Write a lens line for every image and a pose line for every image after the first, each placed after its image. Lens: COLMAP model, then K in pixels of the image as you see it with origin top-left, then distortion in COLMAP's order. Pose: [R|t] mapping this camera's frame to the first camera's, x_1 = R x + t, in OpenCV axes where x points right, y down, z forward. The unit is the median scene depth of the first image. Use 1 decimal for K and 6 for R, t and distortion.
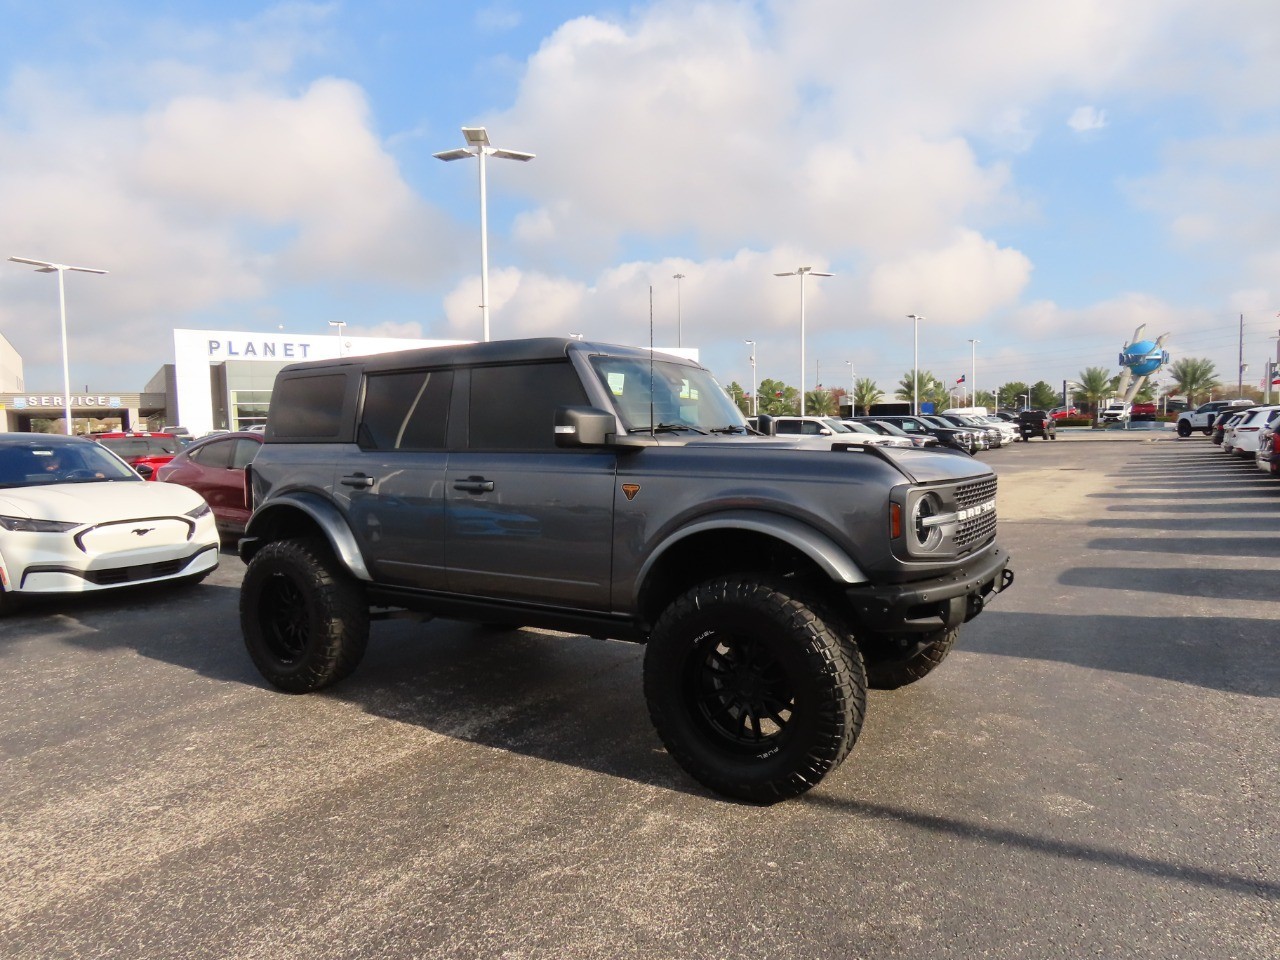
lens RADIAL K [[819.5, 0, 633.3], [0, 819.5, 491.3], [0, 0, 1]] dist [-0.004415, -0.004555]
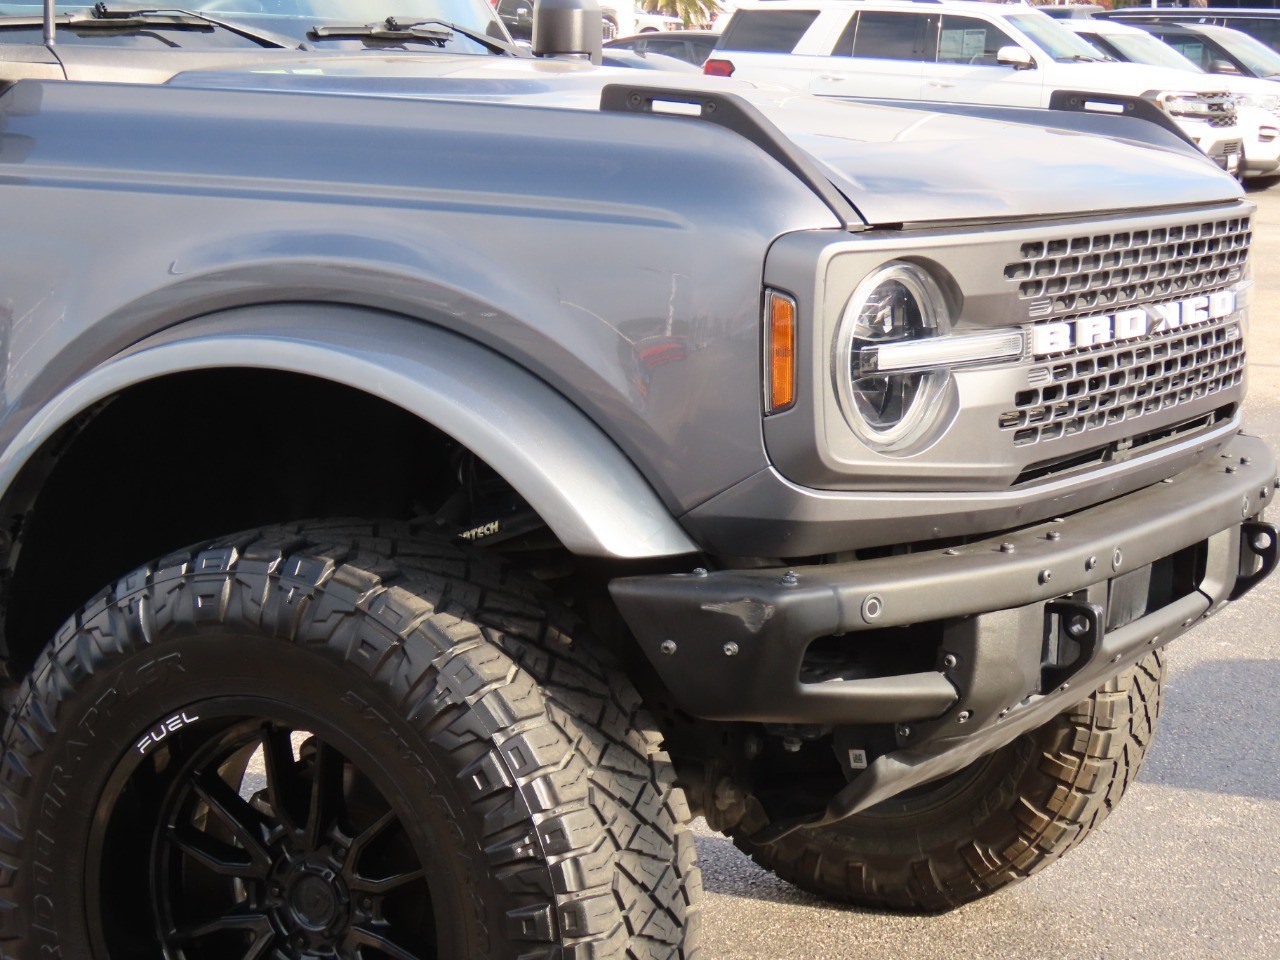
lens RADIAL K [[2821.3, 0, 638.4], [0, 2821.3, 480.5], [0, 0, 1]] dist [-0.065383, 0.000000]
pose [[0.996793, 0.015073, 0.078585, 0.171560], [-0.021447, 0.996491, 0.080905, 0.000715], [-0.077090, -0.082331, 0.993619, -0.015178]]
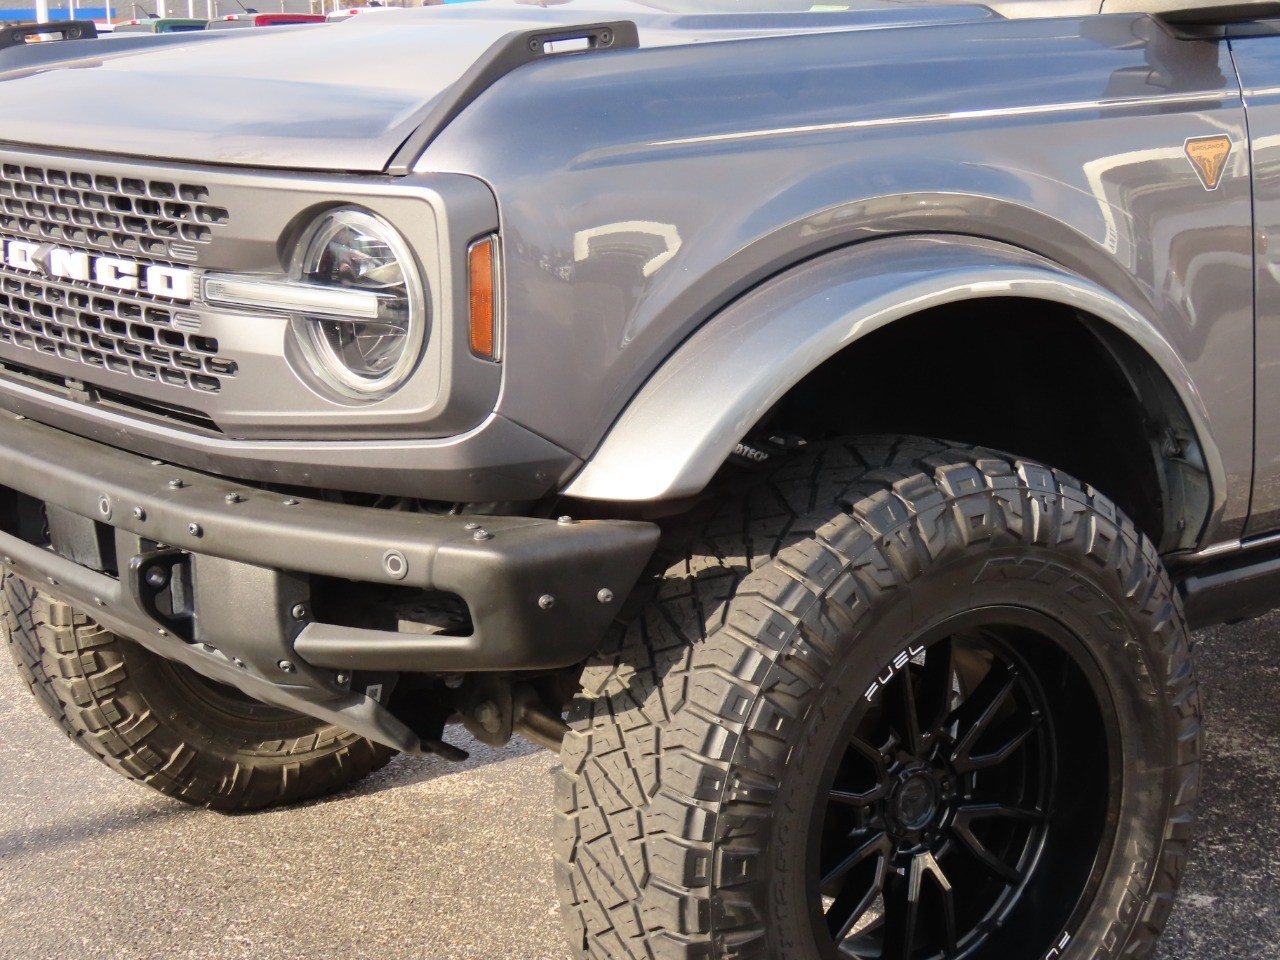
lens RADIAL K [[2252.7, 0, 639.3], [0, 2252.7, 475.8], [0, 0, 1]] dist [-0.015717, 0.000000]
pose [[-0.313929, 0.207517, -0.926491, 1.222207], [-0.038547, 0.972232, 0.230823, -0.107505], [0.948664, 0.108175, -0.297213, 1.575395]]
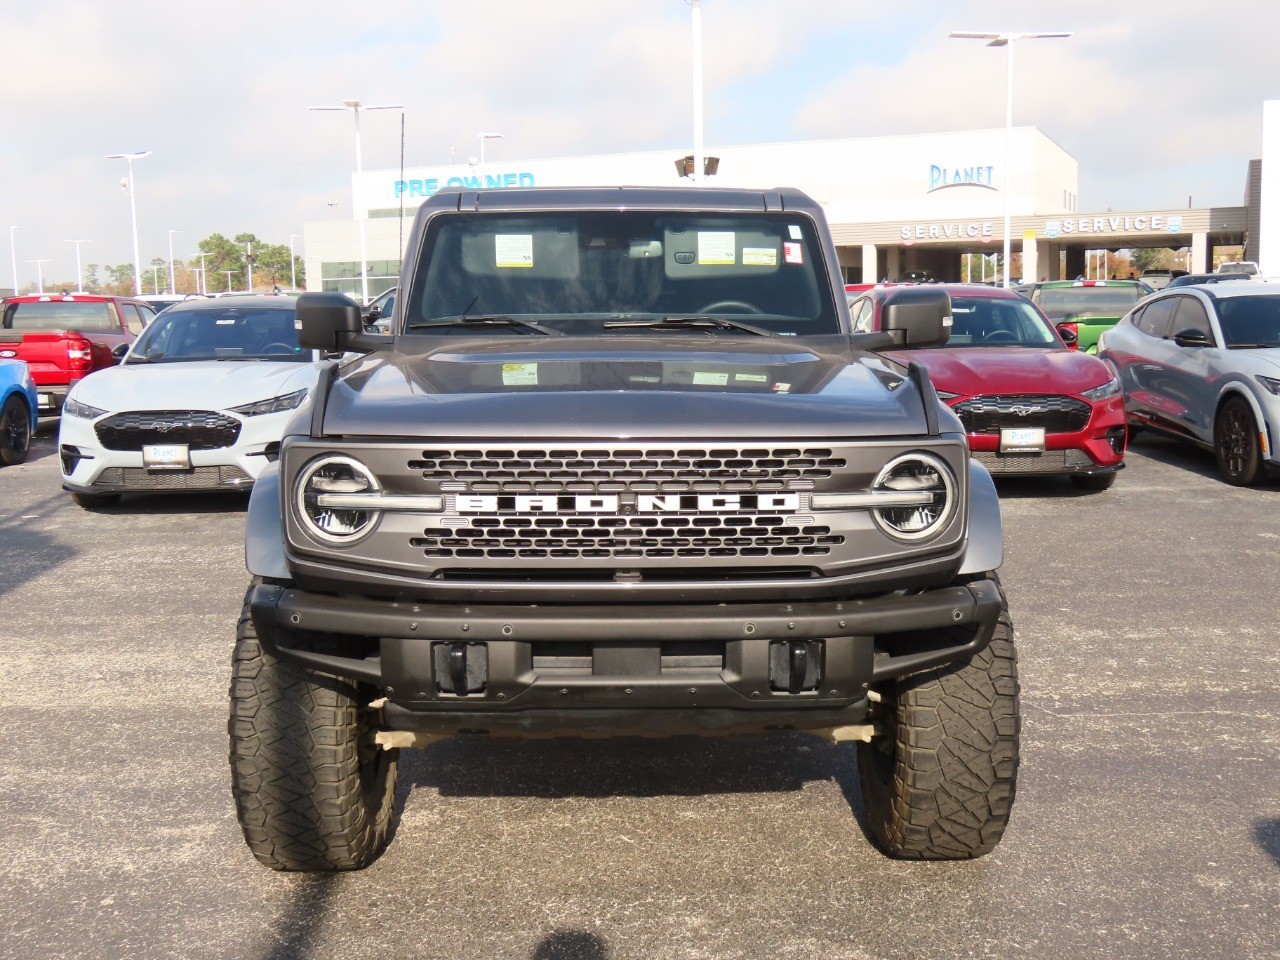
lens RADIAL K [[1402.8, 0, 657.0], [0, 1402.8, 485.7], [0, 0, 1]] dist [-0.026396, 0.000000]
pose [[0.573574, 0.123630, -0.809770, 1.232081], [-0.056221, 0.992156, 0.111654, -0.094532], [0.817222, -0.018516, 0.576026, 0.551927]]
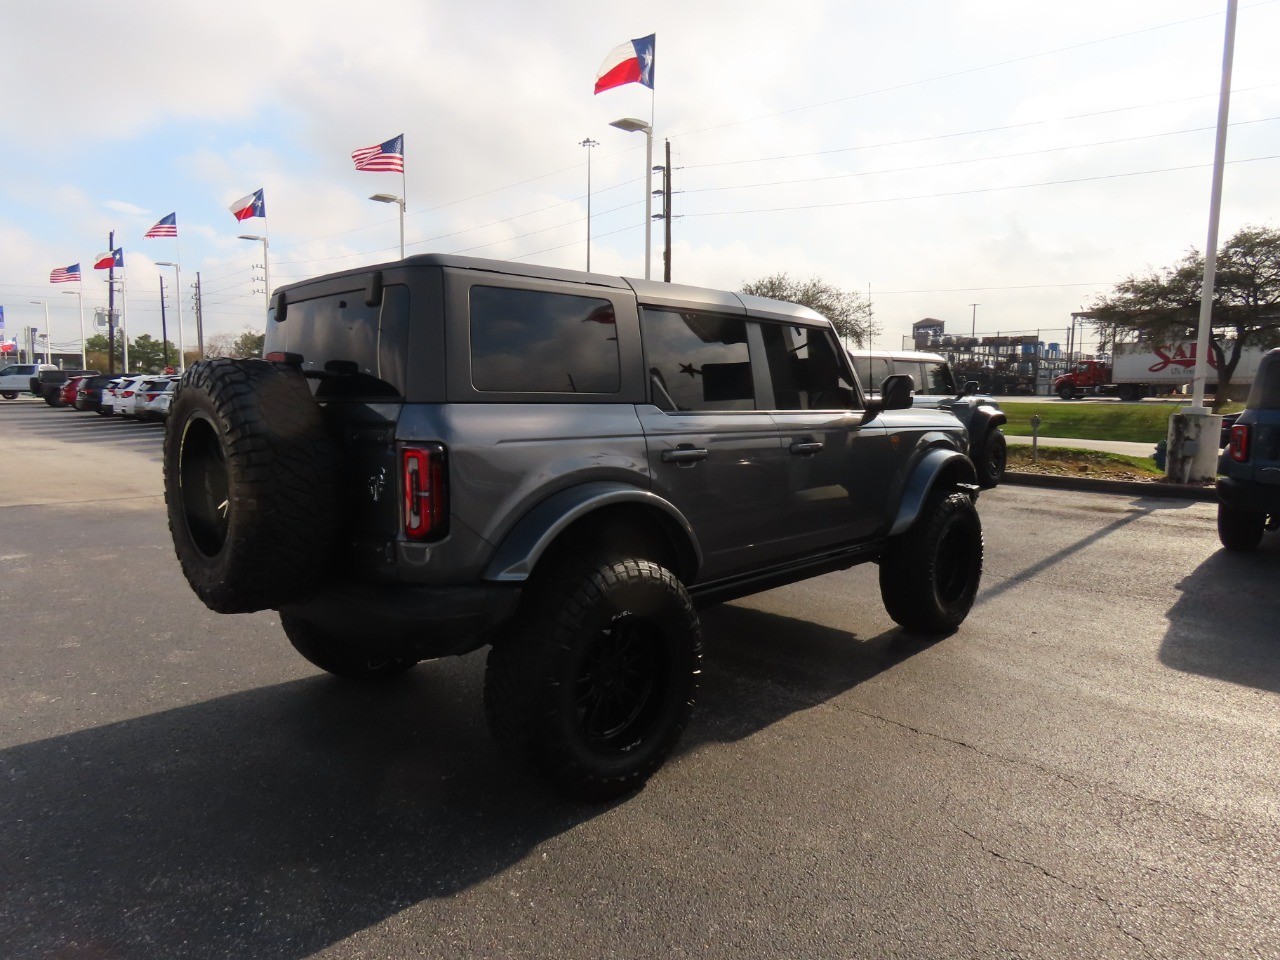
lens RADIAL K [[819.5, 0, 663.2], [0, 819.5, 488.1], [0, 0, 1]] dist [-0.004415, -0.004555]
pose [[0.184142, -0.093454, 0.978447, -1.461336], [0.058595, 0.994743, 0.083983, -0.062866], [-0.981151, 0.041867, 0.188650, 1.205282]]
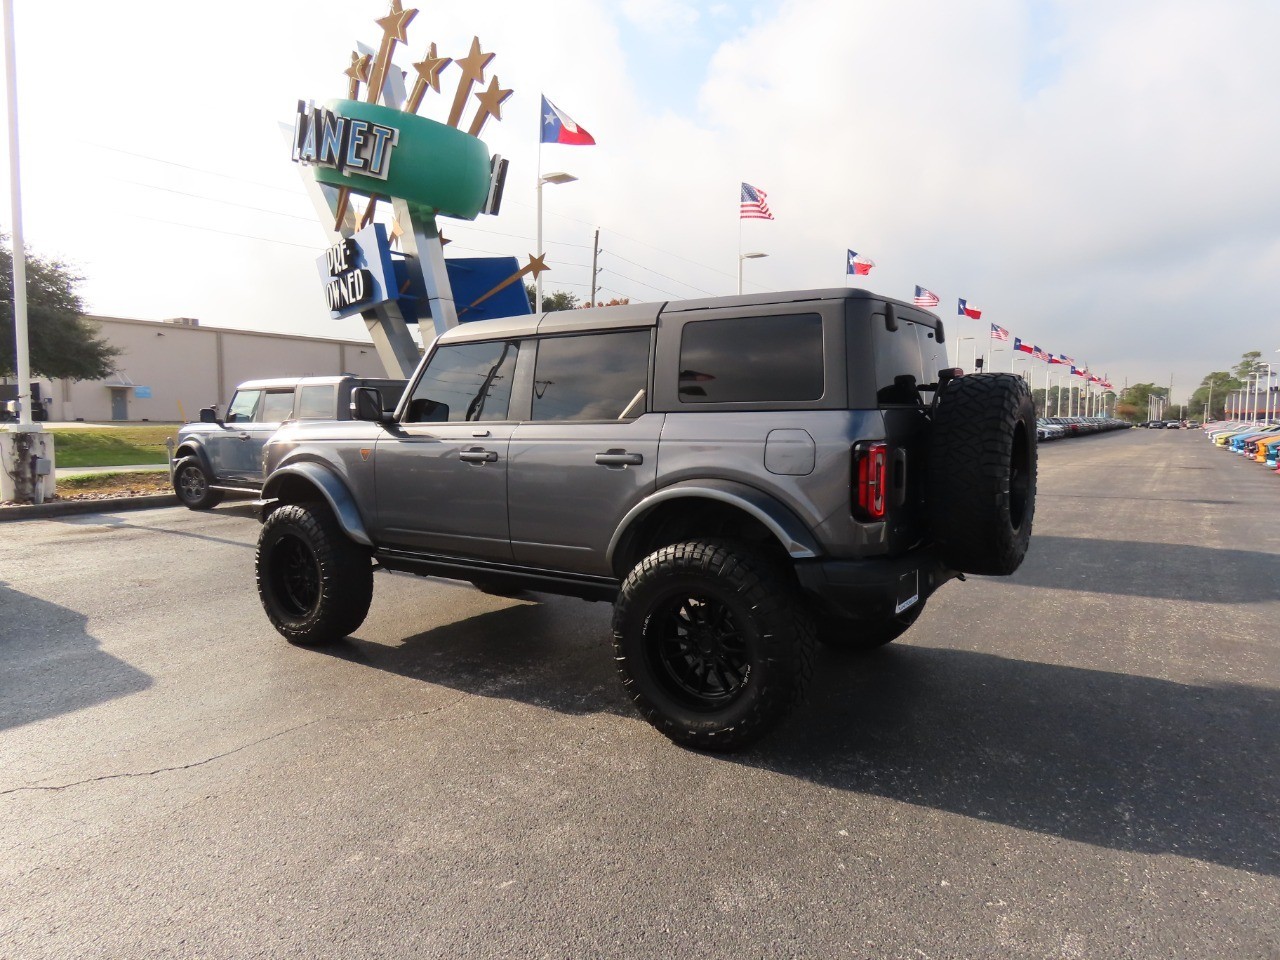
lens RADIAL K [[819.5, 0, 641.7], [0, 819.5, 485.7], [0, 0, 1]] dist [-0.004415, -0.004555]
pose [[-0.999335, 0.020177, 0.030373, -0.250155], [0.024589, 0.987964, 0.152717, -0.182867], [-0.026926, 0.153362, -0.987803, 2.917781]]
